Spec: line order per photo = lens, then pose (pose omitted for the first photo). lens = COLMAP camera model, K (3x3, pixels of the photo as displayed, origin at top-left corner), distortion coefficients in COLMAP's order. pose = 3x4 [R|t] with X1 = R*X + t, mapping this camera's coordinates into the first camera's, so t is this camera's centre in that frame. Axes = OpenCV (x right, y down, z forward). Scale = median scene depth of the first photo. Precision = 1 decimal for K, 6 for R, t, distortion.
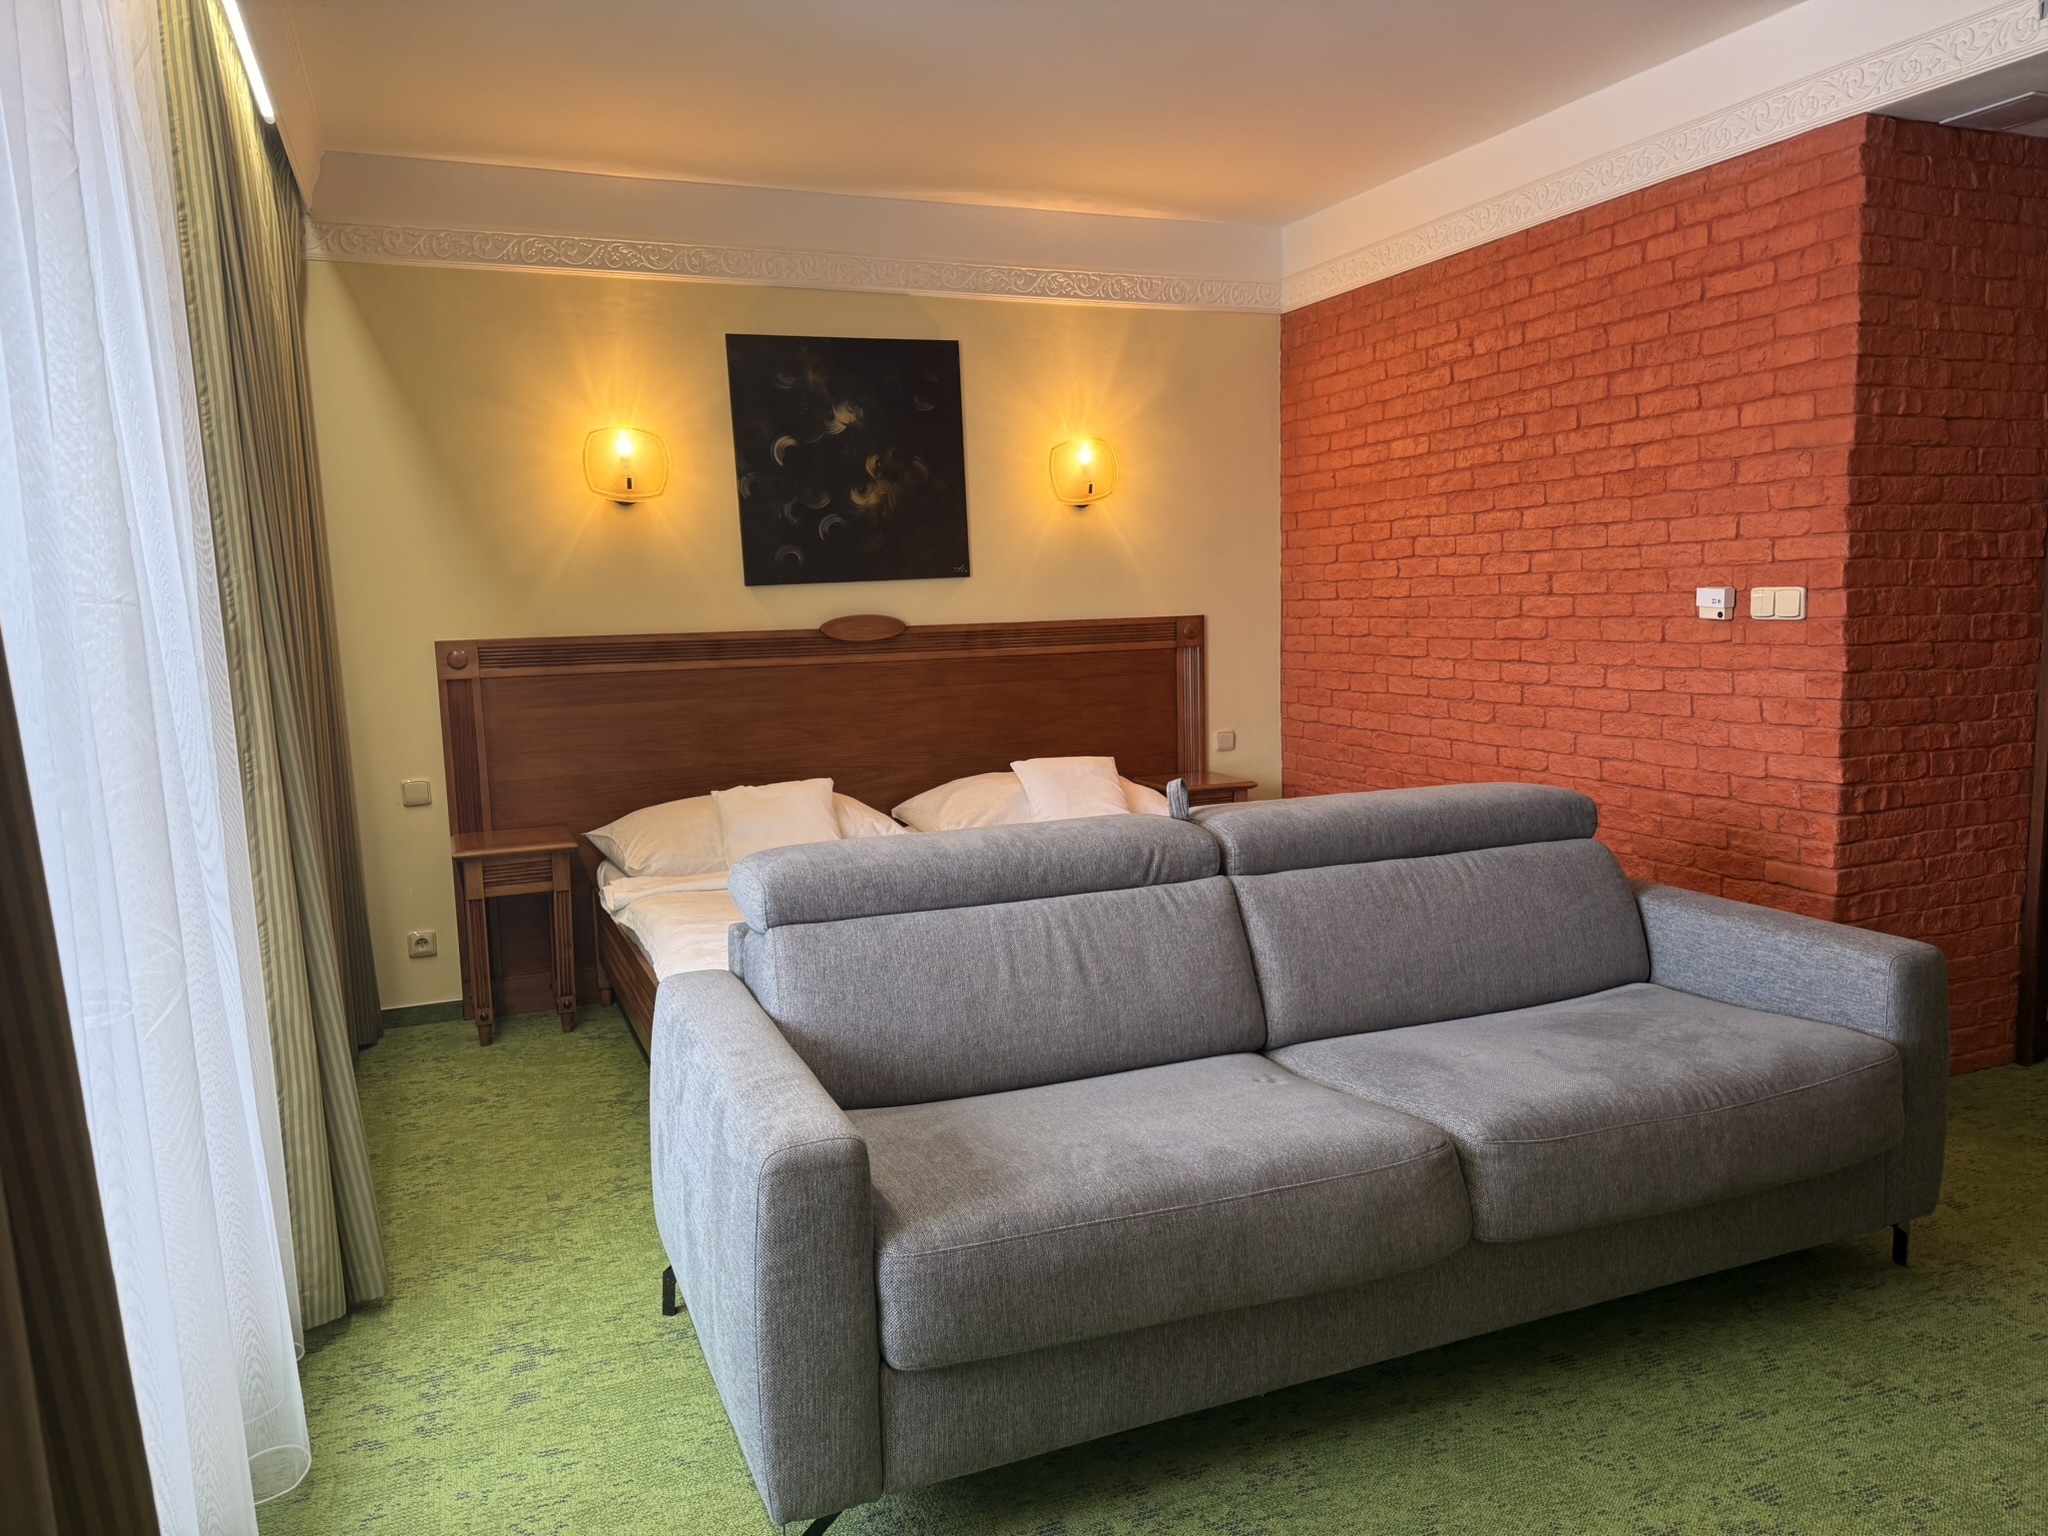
lens RADIAL K [[1426.0, 0, 1015.7], [0, 1426.0, 767.7], [0, 0, 1]] dist [0.044924, -0.043217]
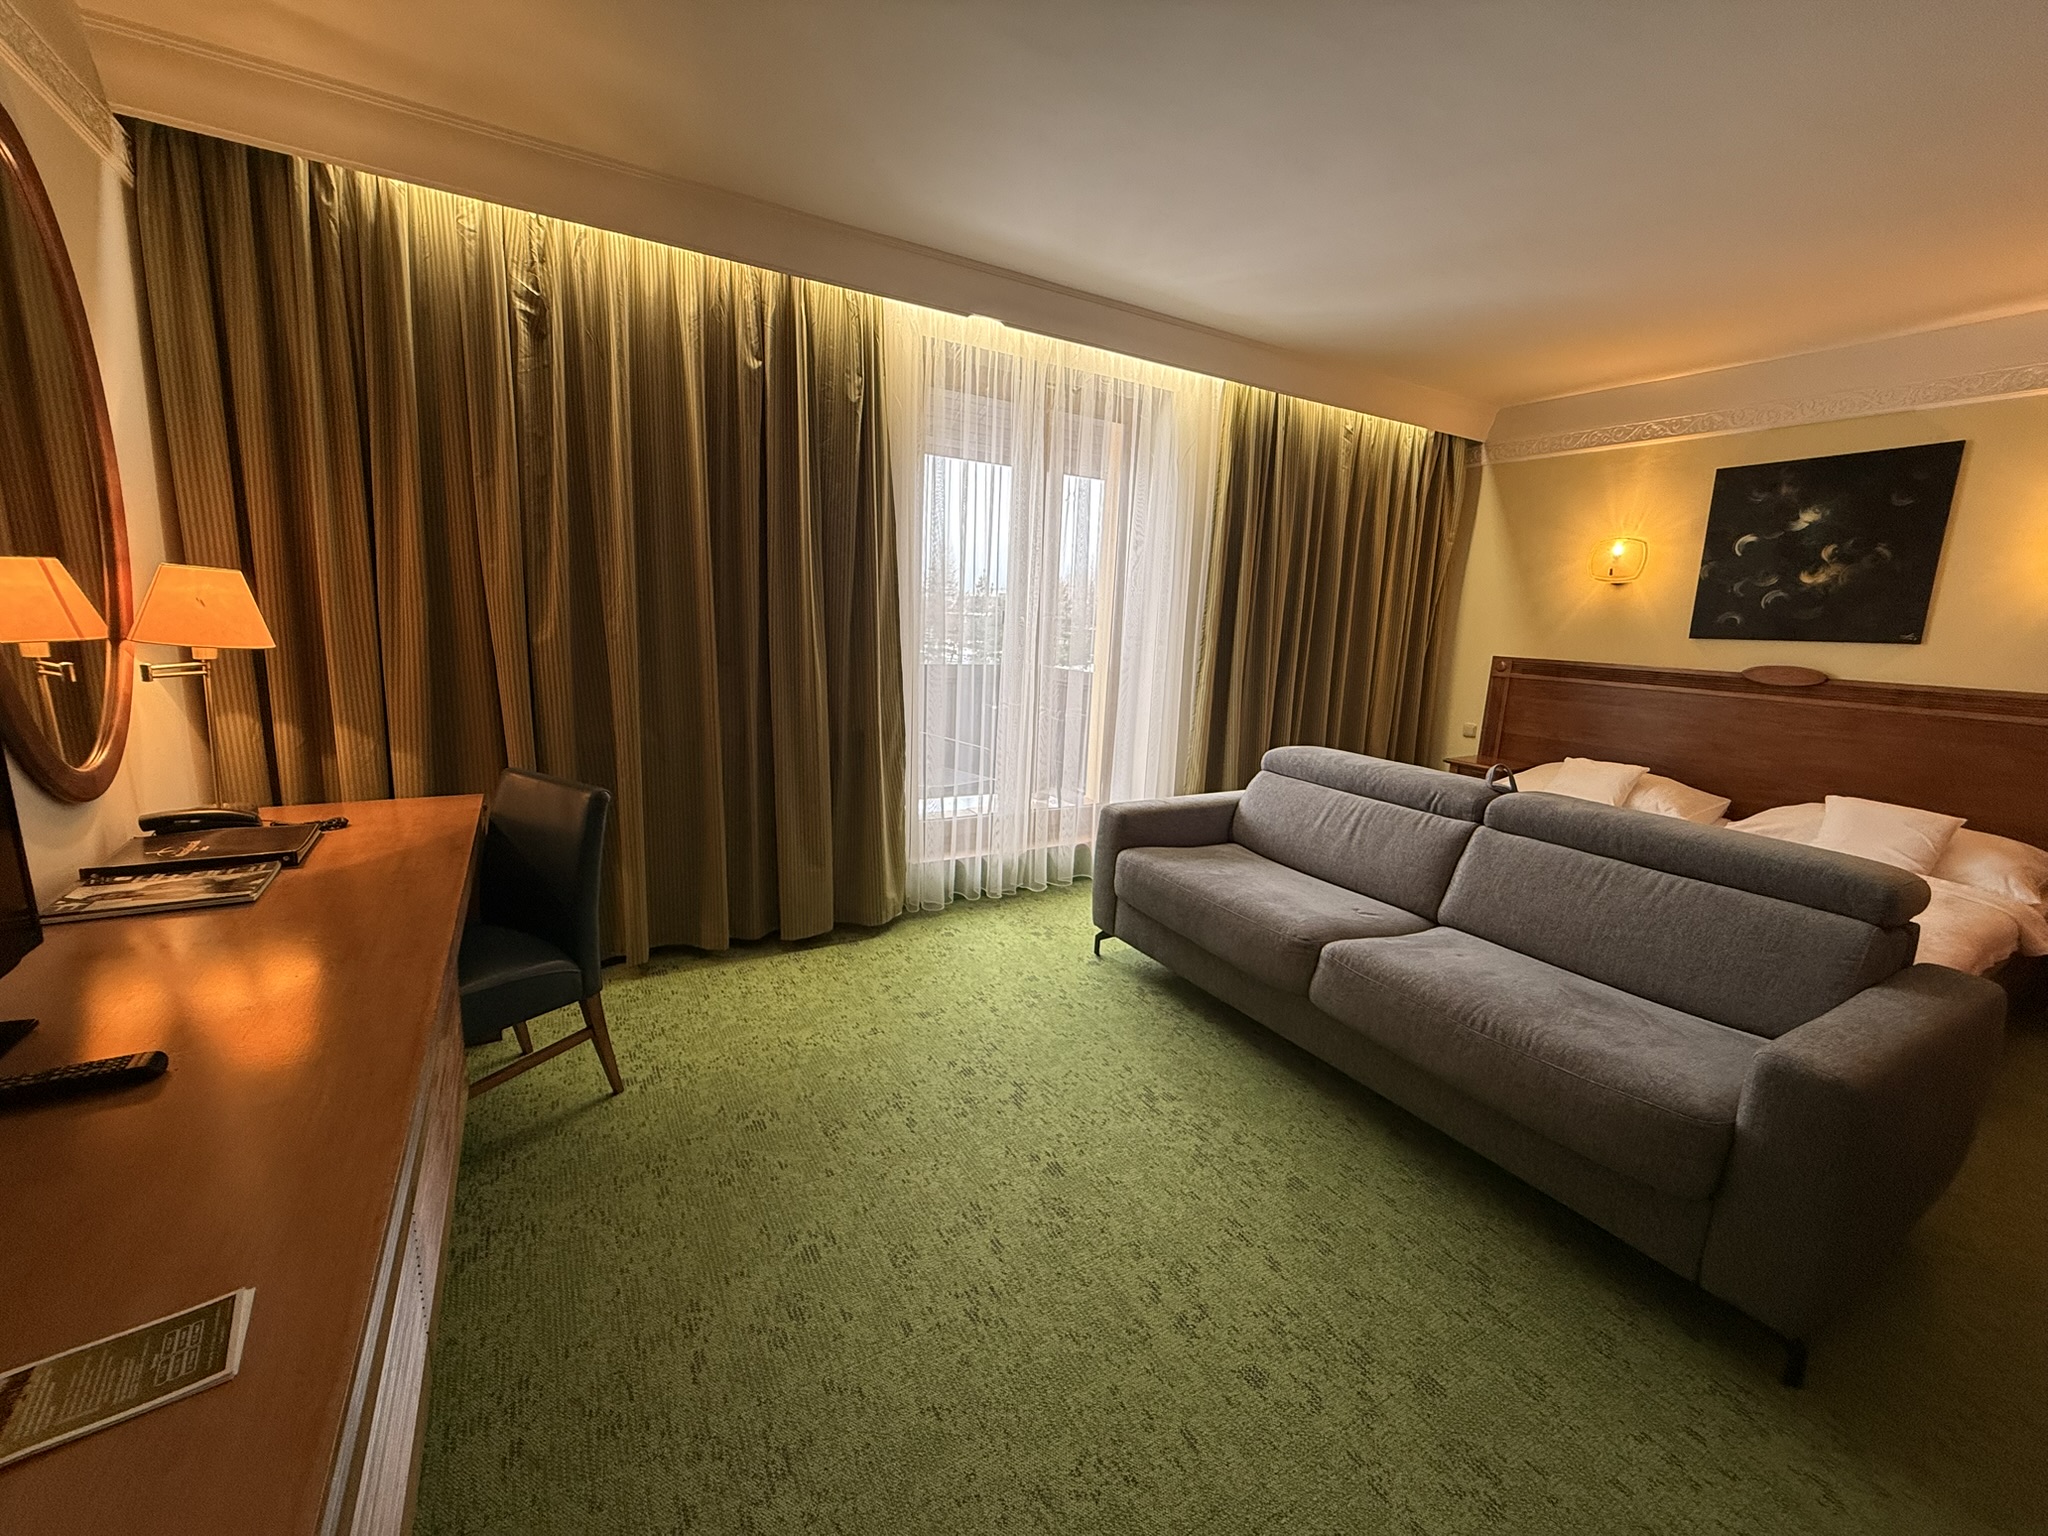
lens RADIAL K [[816.9, 0, 1030.3], [0, 816.9, 762.1], [0, 0, 1]] dist [0.004659, -0.000310]
pose [[0.137792, 0.212340, -0.967432, 0.573011], [-0.165151, 0.968001, 0.188943, -0.050413], [0.976595, 0.133738, 0.168451, 0.199710]]
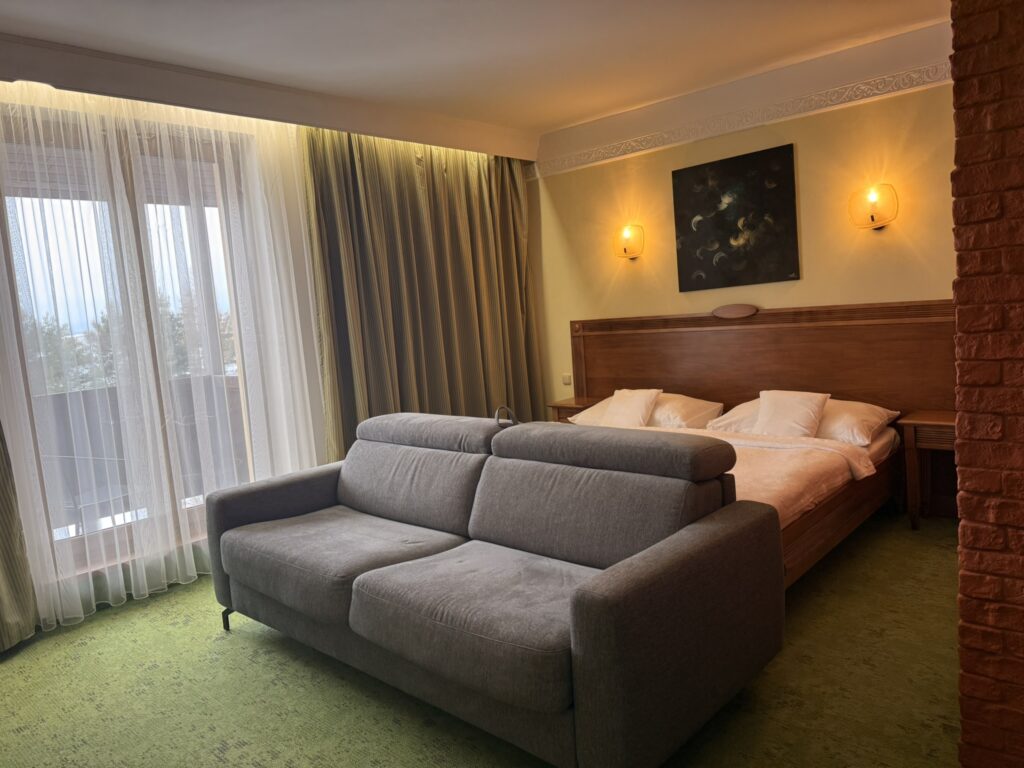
lens RADIAL K [[713.0, 0, 513.6], [0, 713.0, 382.4], [0, 0, 1]] dist [0.044924, -0.043217]
pose [[0.420031, 0.087717, -0.903260, 0.647873], [-0.045802, 0.996098, 0.075434, -0.064991], [0.906353, 0.009686, 0.422410, 0.352268]]
